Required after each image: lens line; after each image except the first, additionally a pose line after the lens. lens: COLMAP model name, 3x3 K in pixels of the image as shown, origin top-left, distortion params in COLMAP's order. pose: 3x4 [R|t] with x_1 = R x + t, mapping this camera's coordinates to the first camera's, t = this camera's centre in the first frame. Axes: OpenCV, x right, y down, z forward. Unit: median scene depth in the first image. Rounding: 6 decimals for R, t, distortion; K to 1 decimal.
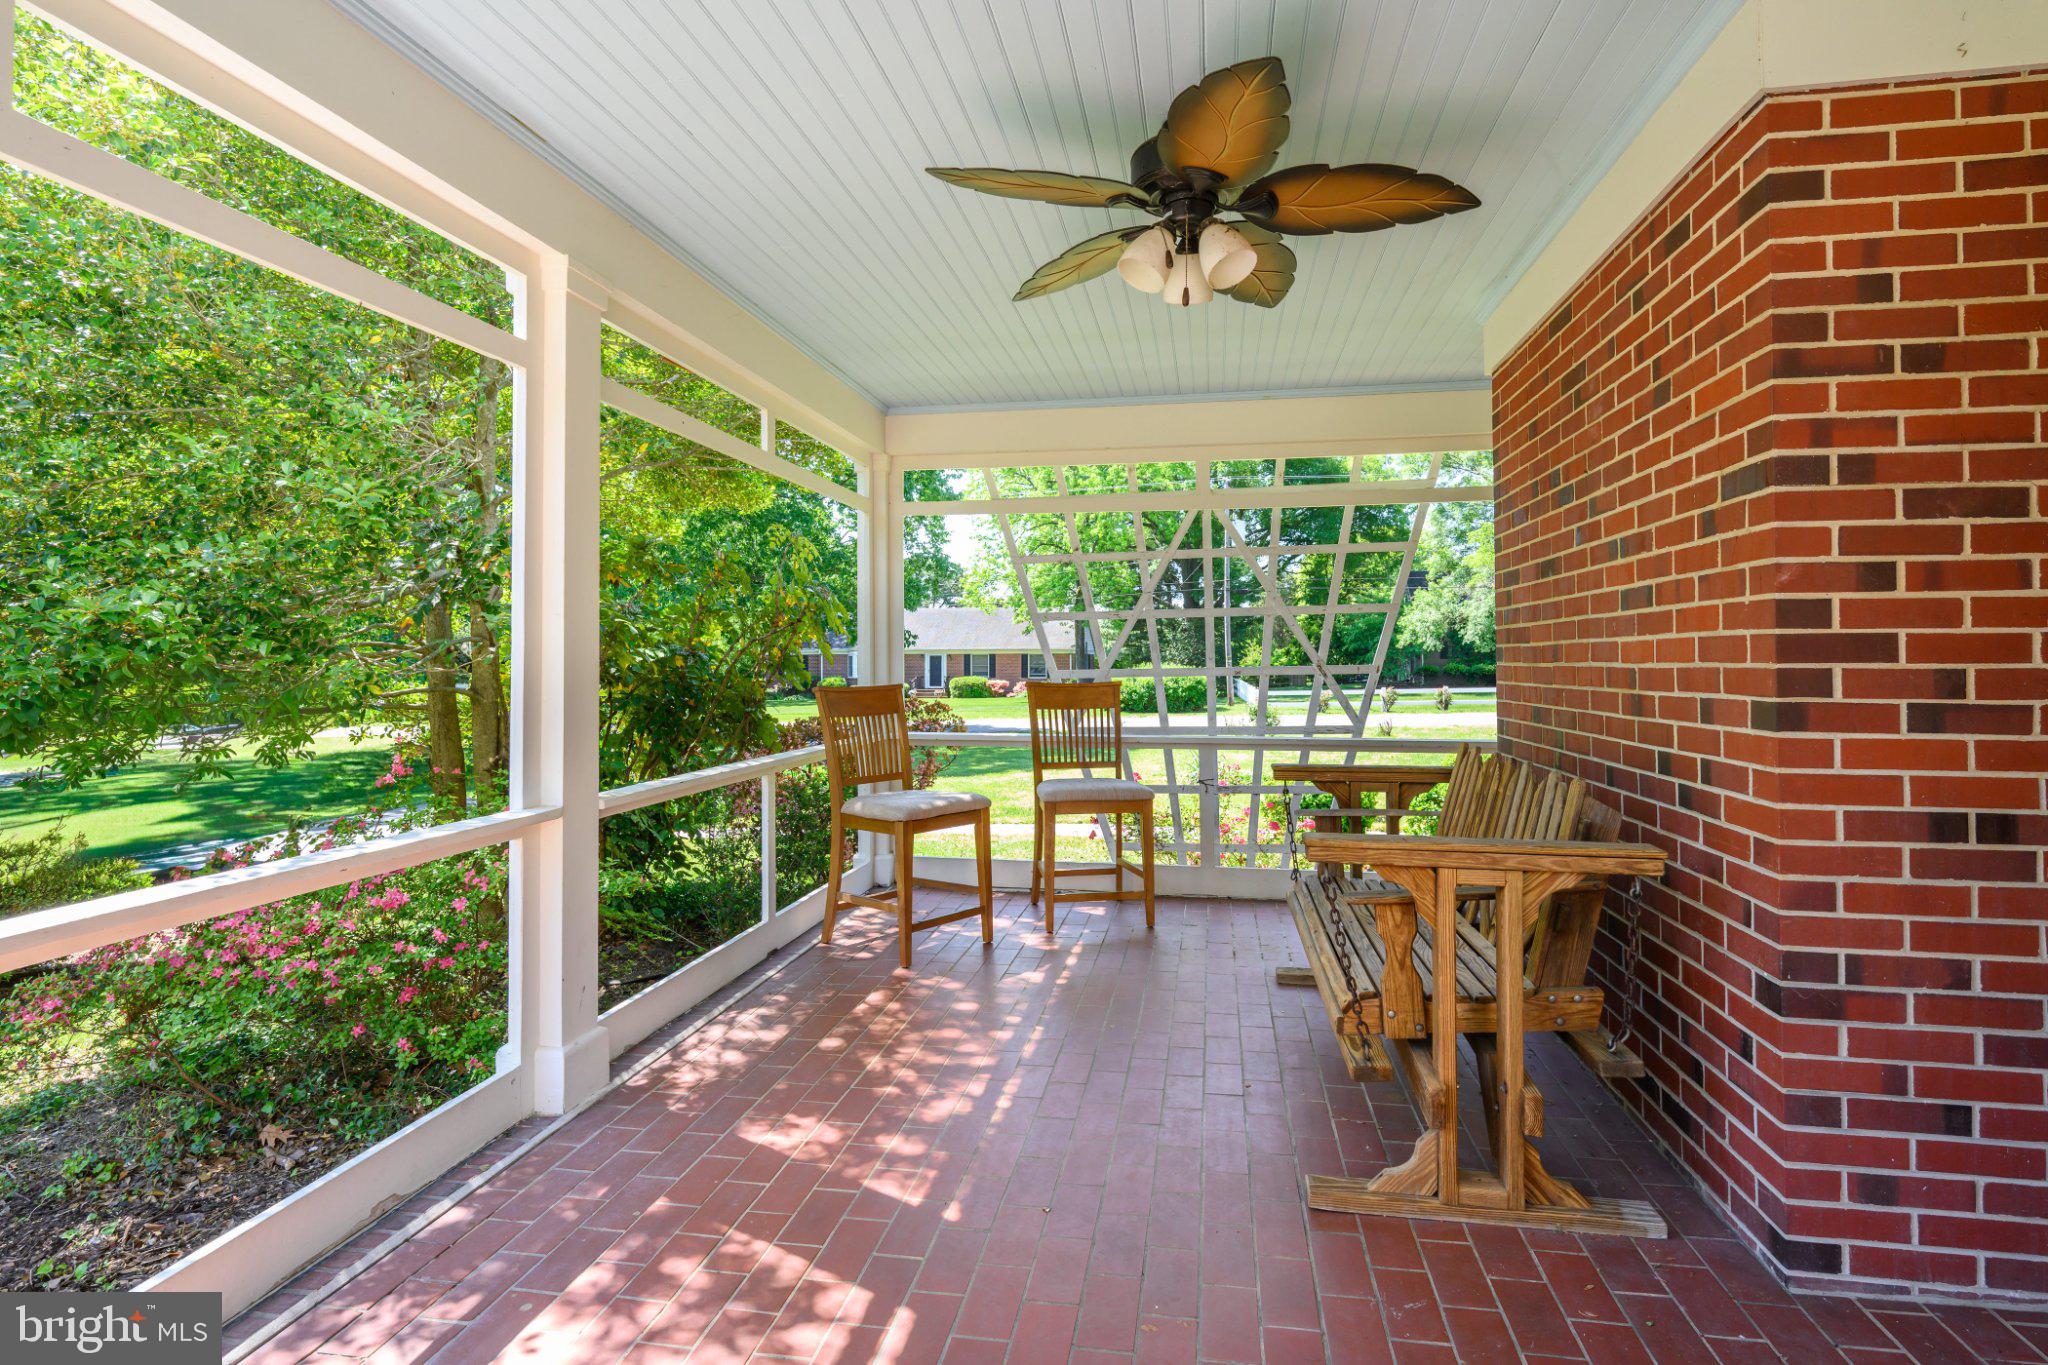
lens RADIAL K [[1000.5, 0, 1056.9], [0, 1000.5, 626.9], [0, 0, 1]] dist [-0.001797, 0.000666]
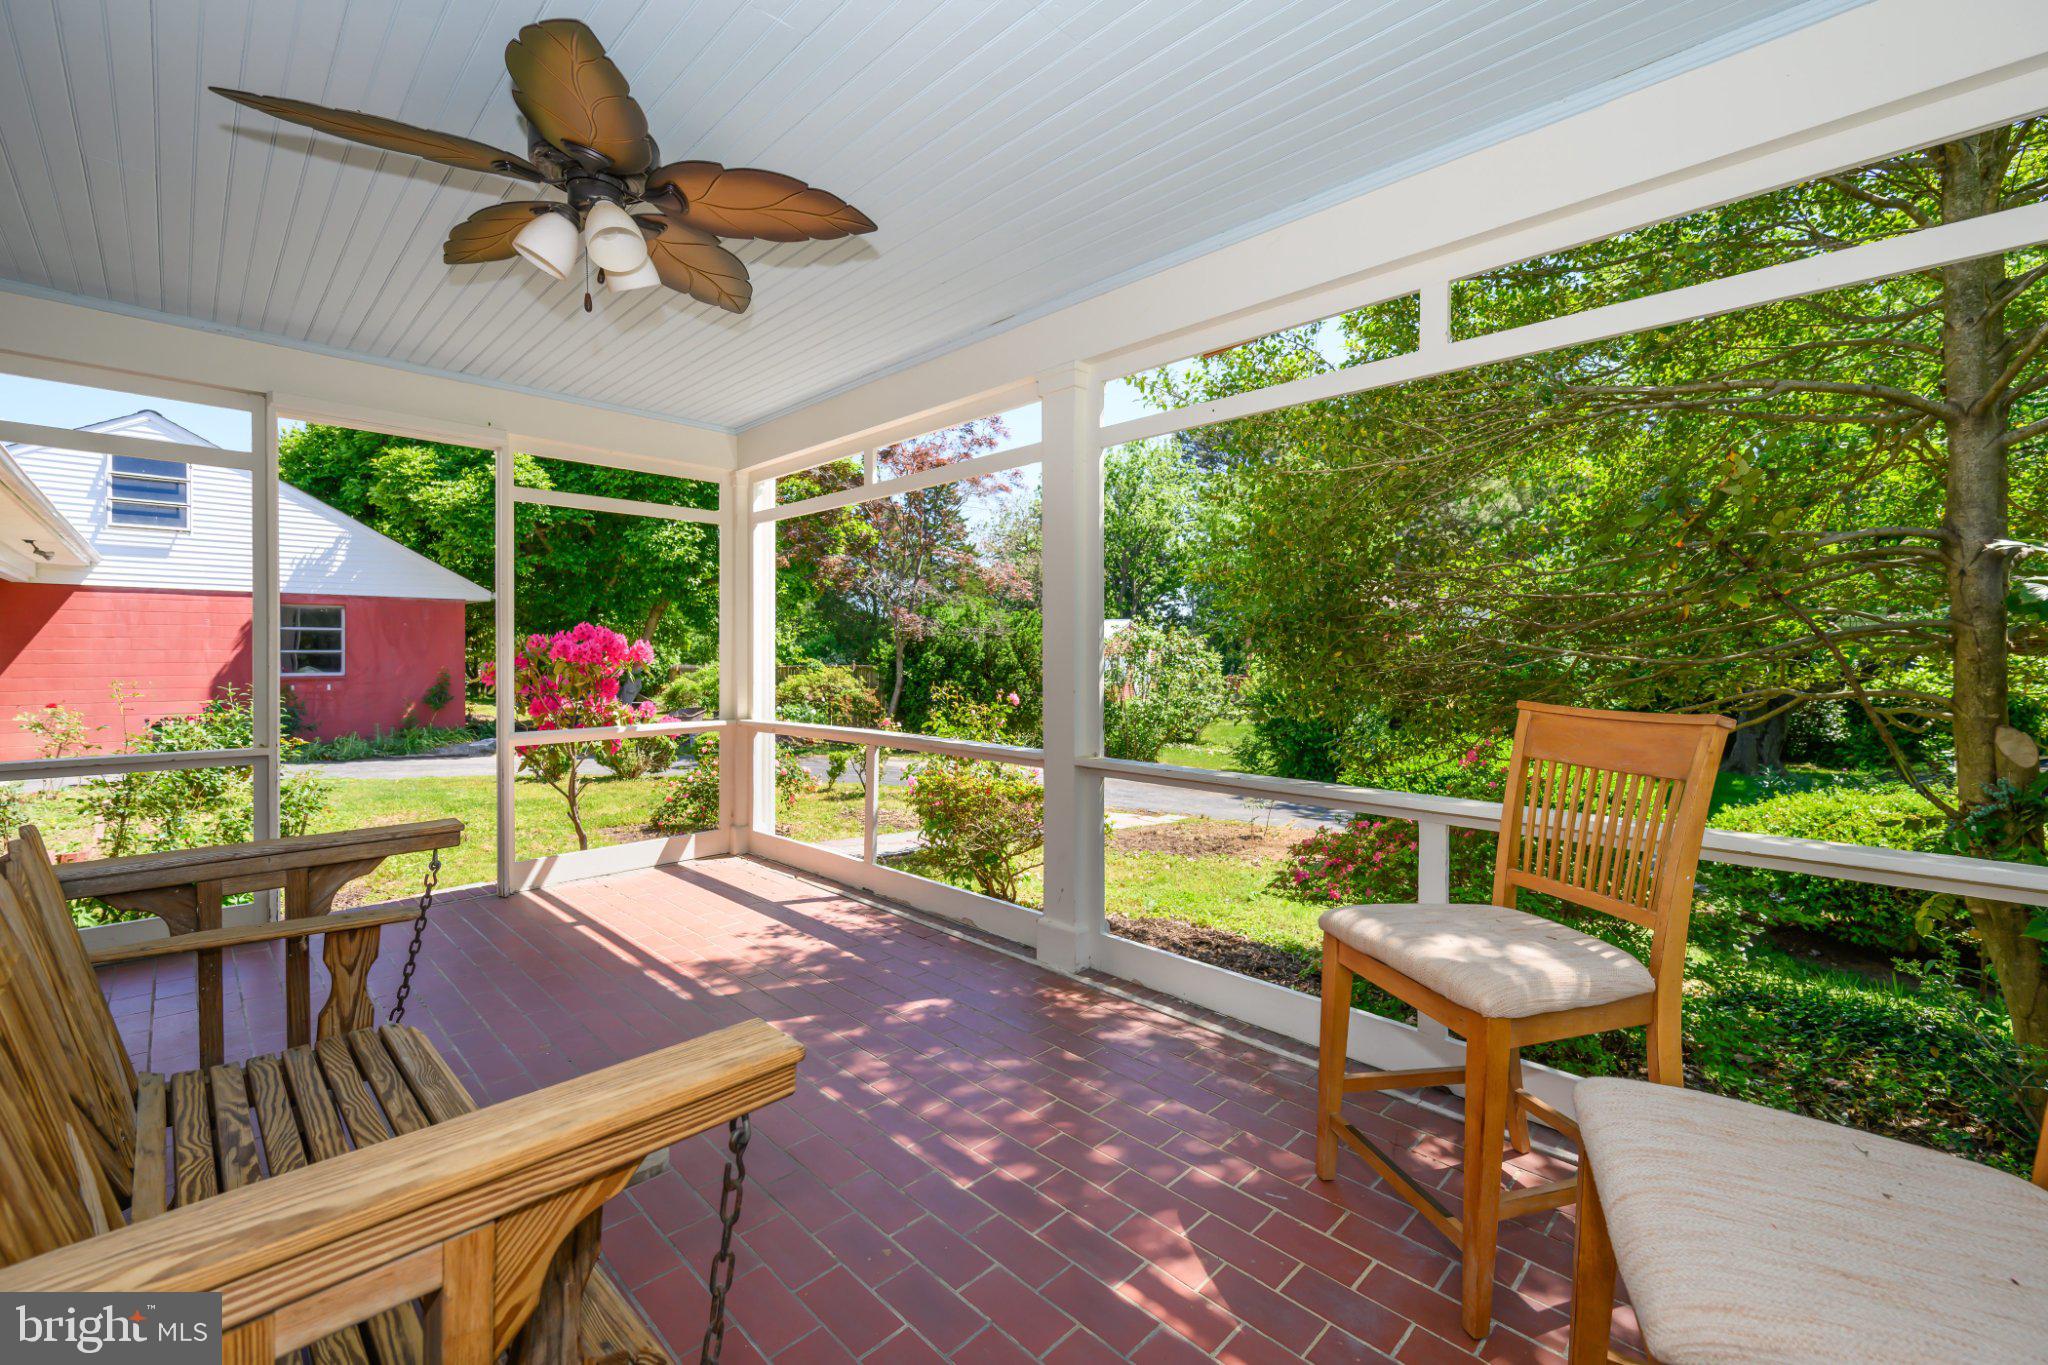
lens RADIAL K [[814.1, 0, 1019.6], [0, 814.1, 683.5], [0, 0, 1]] dist [0.000573, 0.000046]
pose [[-0.566512, 0.002264, -0.824050, 0.460529], [0.008841, 0.999955, -0.003331, 0.073694], [0.824006, -0.009173, -0.566507, 1.477644]]
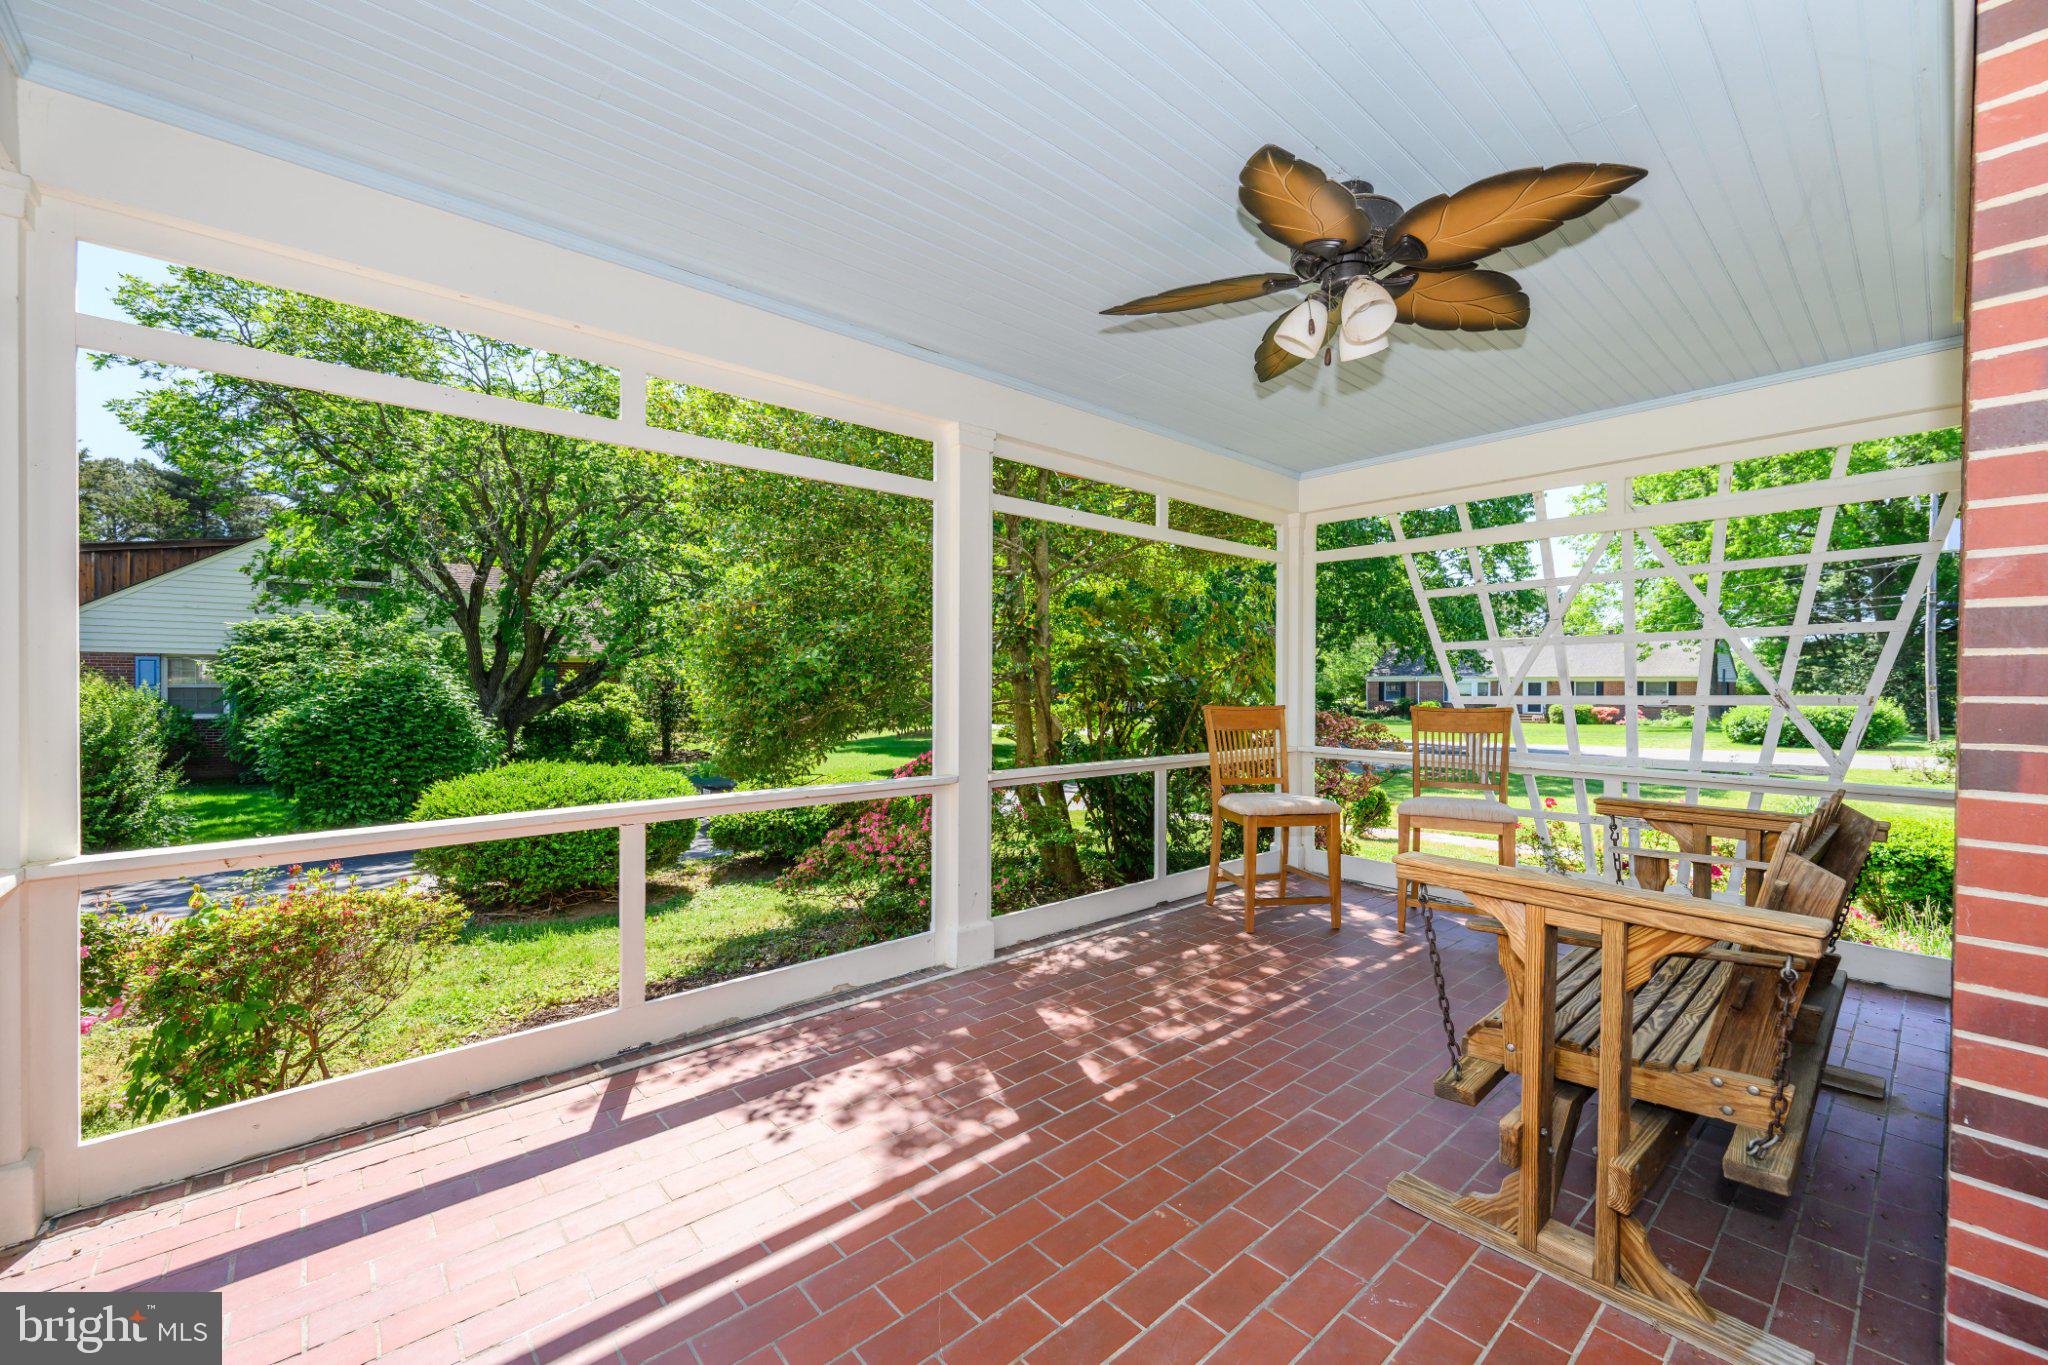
lens RADIAL K [[816.5, 0, 1037.7], [0, 816.5, 686.9], [0, 0, 1]] dist [-0.010450, 0.000367]
pose [[0.774148, 0.005693, -0.632979, 0.374048], [0.016019, 0.999463, 0.028581, 0.001637], [0.632802, -0.032265, 0.773641, 0.076721]]
